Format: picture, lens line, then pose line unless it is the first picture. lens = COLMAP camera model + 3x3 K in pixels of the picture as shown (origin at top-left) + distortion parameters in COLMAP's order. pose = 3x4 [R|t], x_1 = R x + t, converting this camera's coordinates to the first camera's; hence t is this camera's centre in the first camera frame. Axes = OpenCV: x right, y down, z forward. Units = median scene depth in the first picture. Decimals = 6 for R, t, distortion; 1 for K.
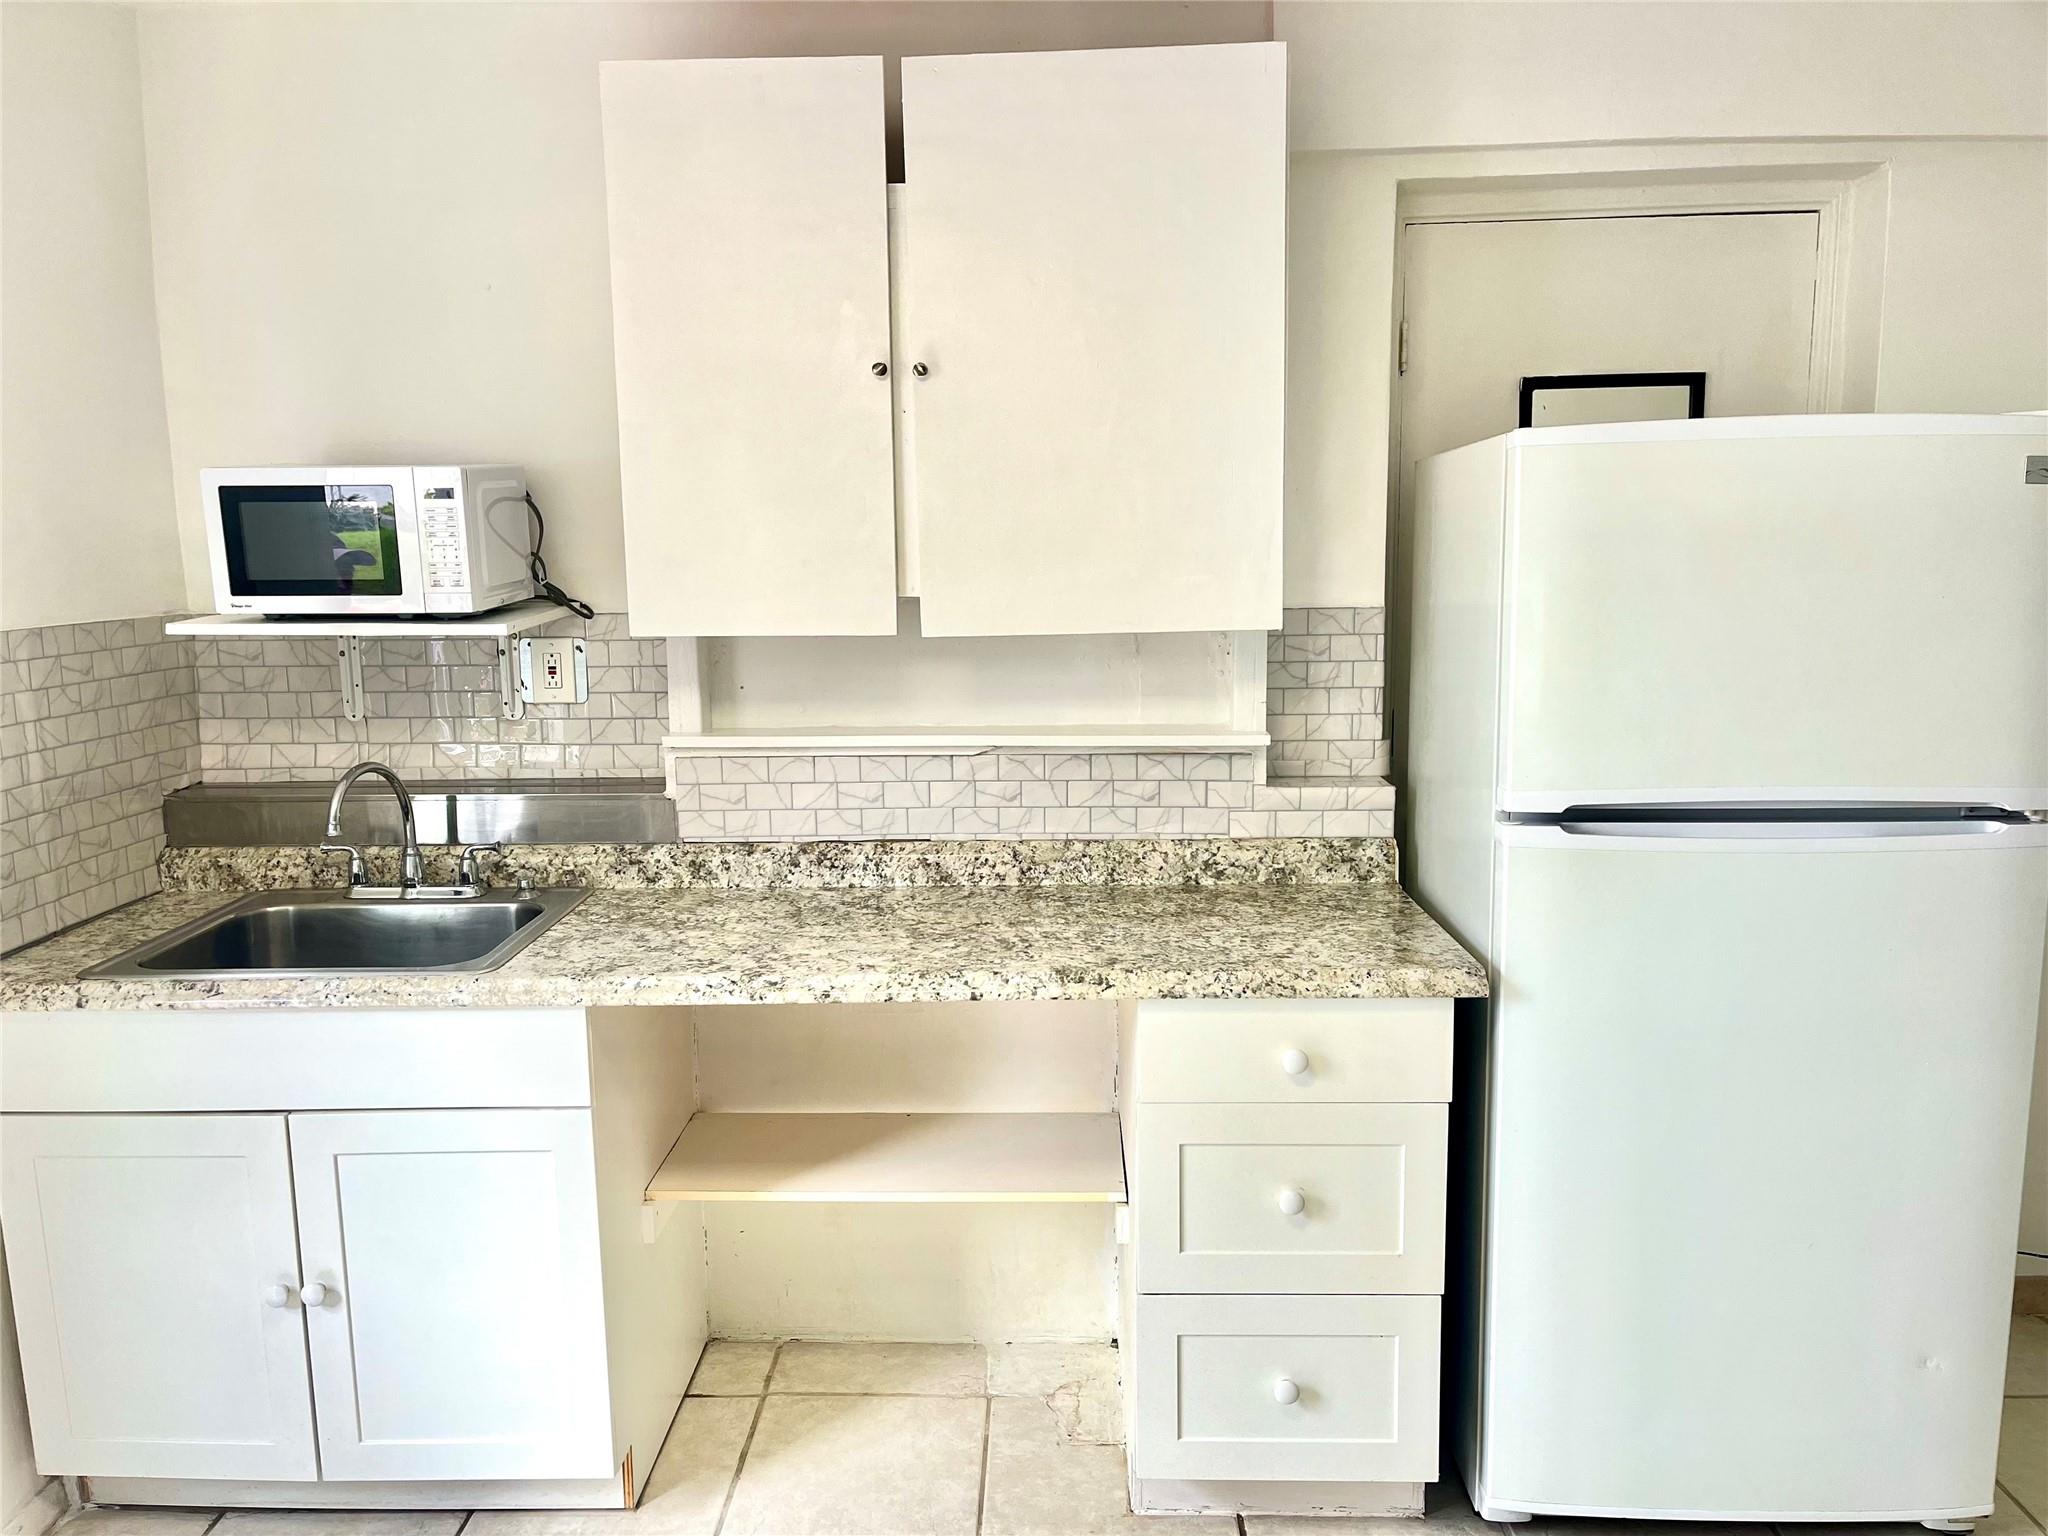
lens RADIAL K [[1556.1, 0, 1023.5], [0, 1556.1, 779.2], [0, 0, 1]] dist [0.041057, -0.019835]
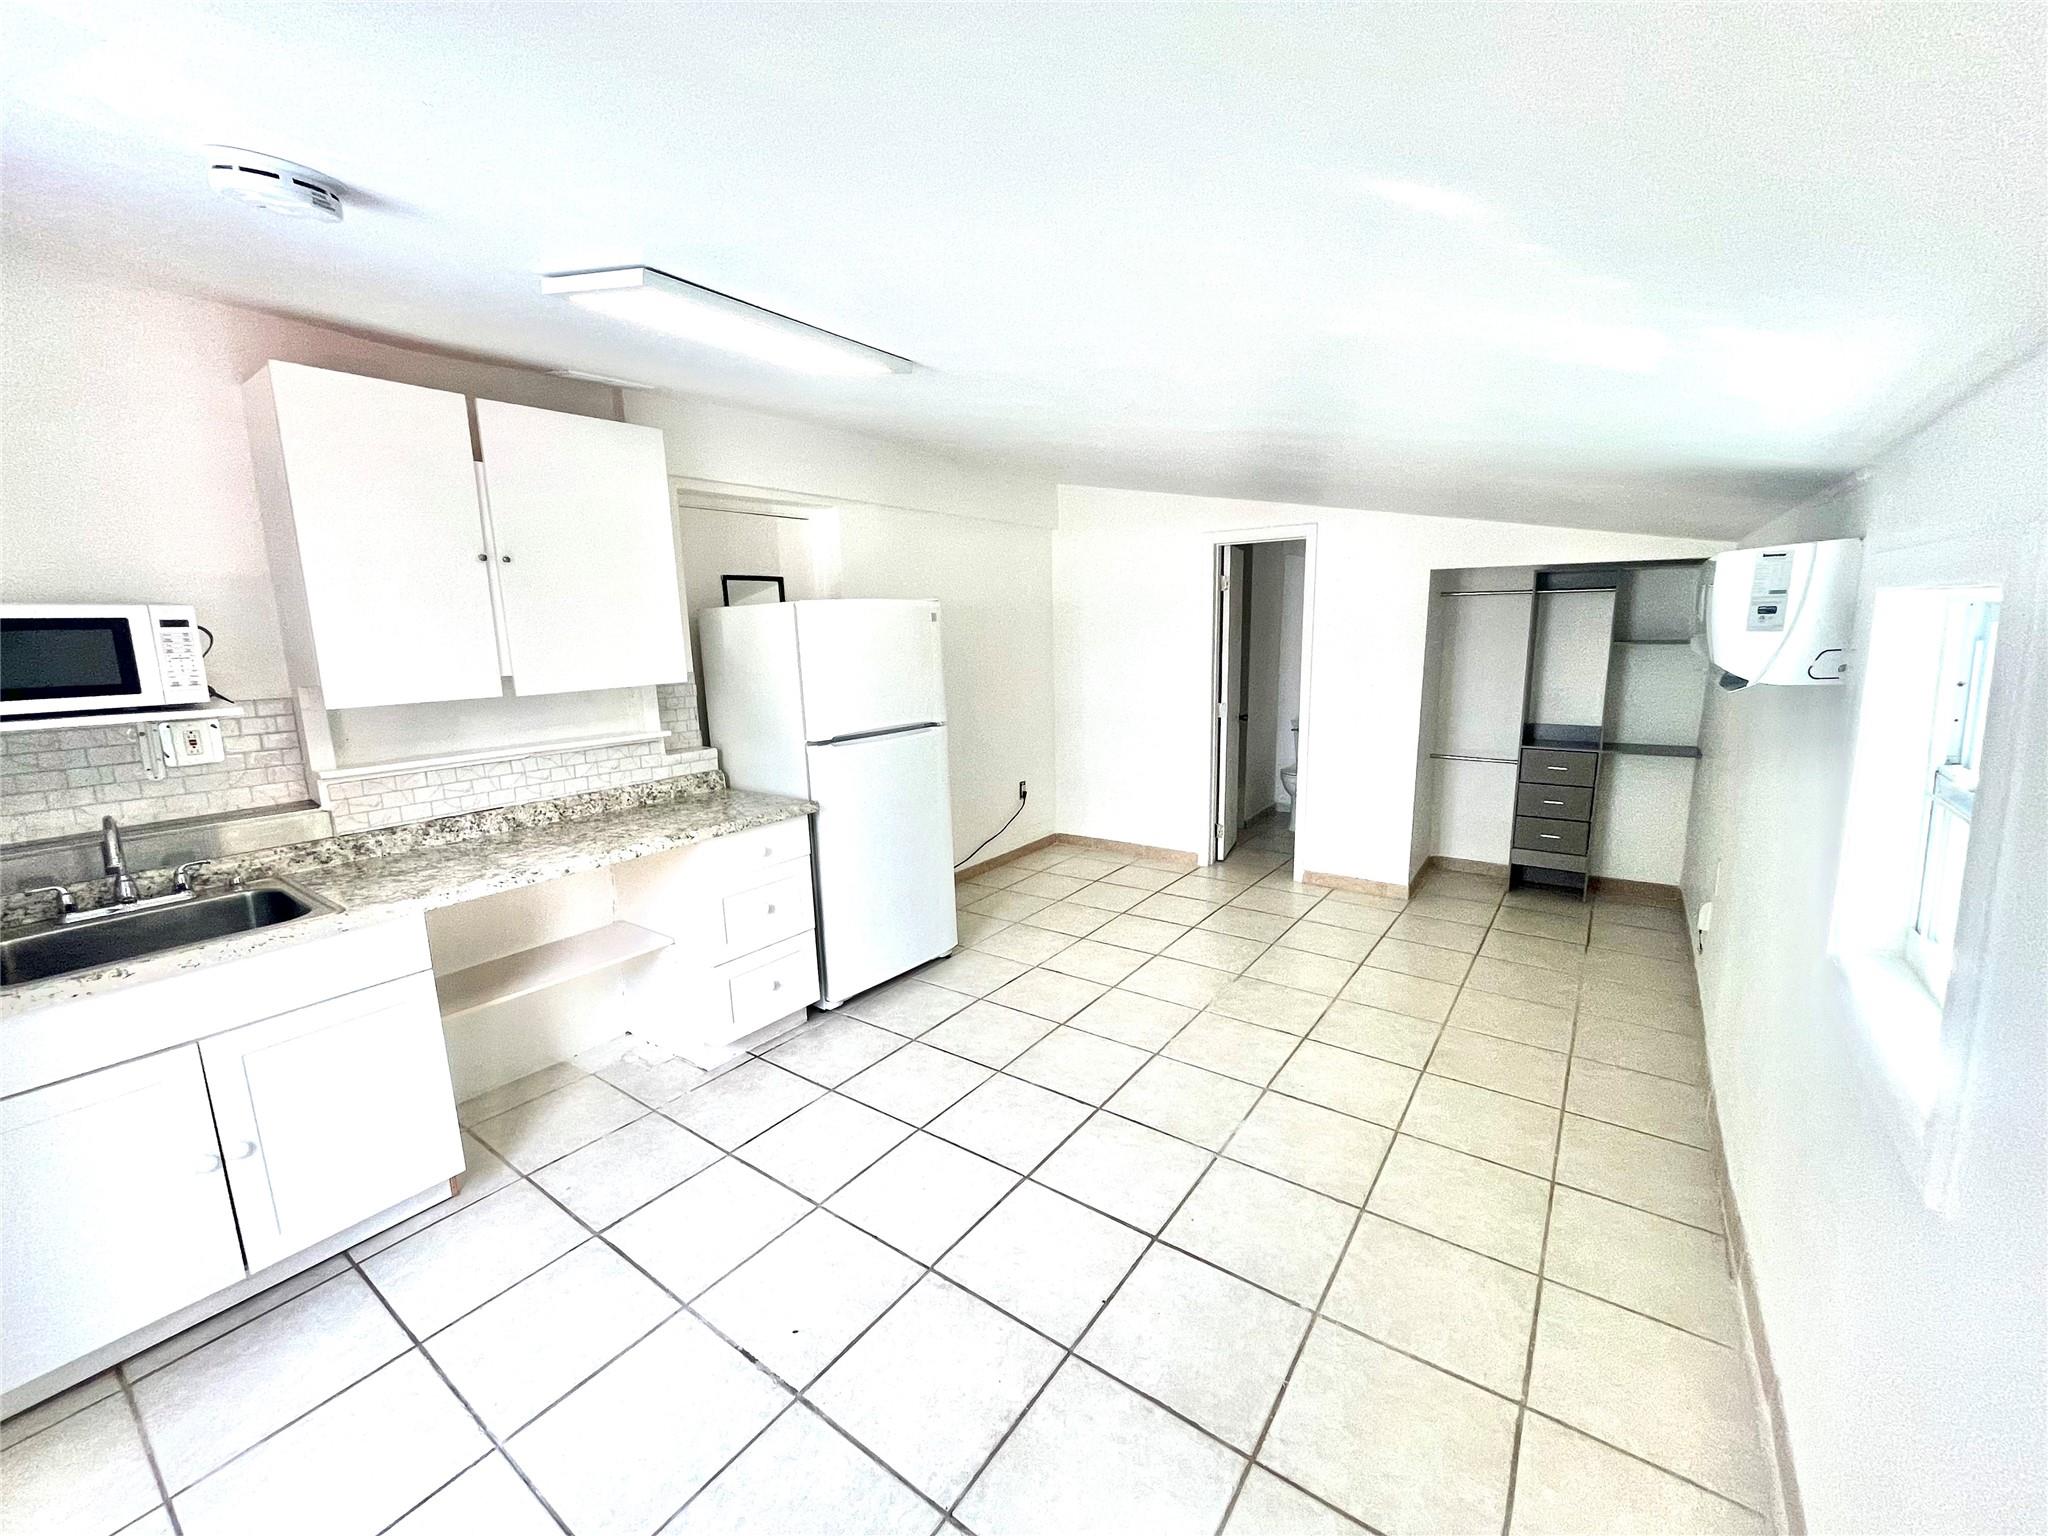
lens RADIAL K [[824.1, 0, 1025.2], [0, 824.1, 761.6], [0, 0, 1]] dist [-0.000518, -0.000075]
pose [[0.562433, -0.136386, 0.815517, -0.511476], [0.145260, 0.987261, 0.064928, 0.012043], [-0.813983, 0.081944, 0.575079, -0.084361]]
